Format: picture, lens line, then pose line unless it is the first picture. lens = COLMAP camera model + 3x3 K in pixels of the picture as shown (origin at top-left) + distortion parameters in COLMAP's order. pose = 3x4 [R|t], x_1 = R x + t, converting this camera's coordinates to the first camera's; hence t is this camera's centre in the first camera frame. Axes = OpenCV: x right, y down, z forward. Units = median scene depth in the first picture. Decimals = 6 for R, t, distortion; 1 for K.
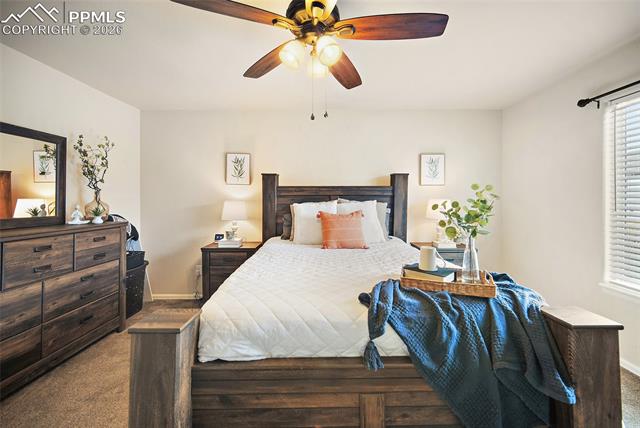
lens RADIAL K [[251.3, 0, 333.4], [0, 251.3, 202.0], [0, 0, 1]] dist [0.004509, -0.000677]
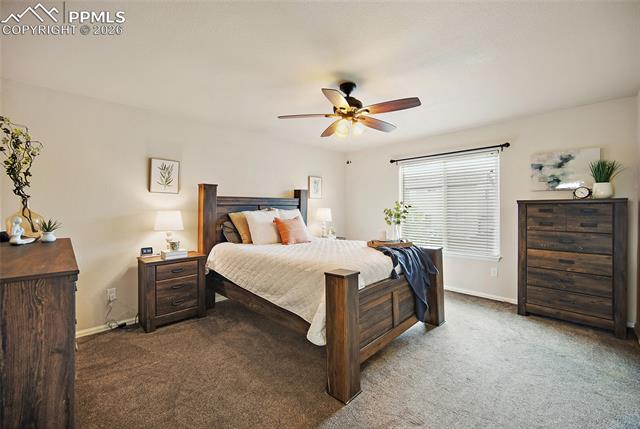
lens RADIAL K [[251.3, 0, 316.4], [0, 251.3, 211.2], [0, 0, 1]] dist [0.004509, -0.000677]
pose [[0.737369, -0.011488, 0.675393, -0.630742], [0.012229, 0.999919, 0.003657, 0.001727], [-0.675380, 0.005563, 0.737449, -0.075168]]
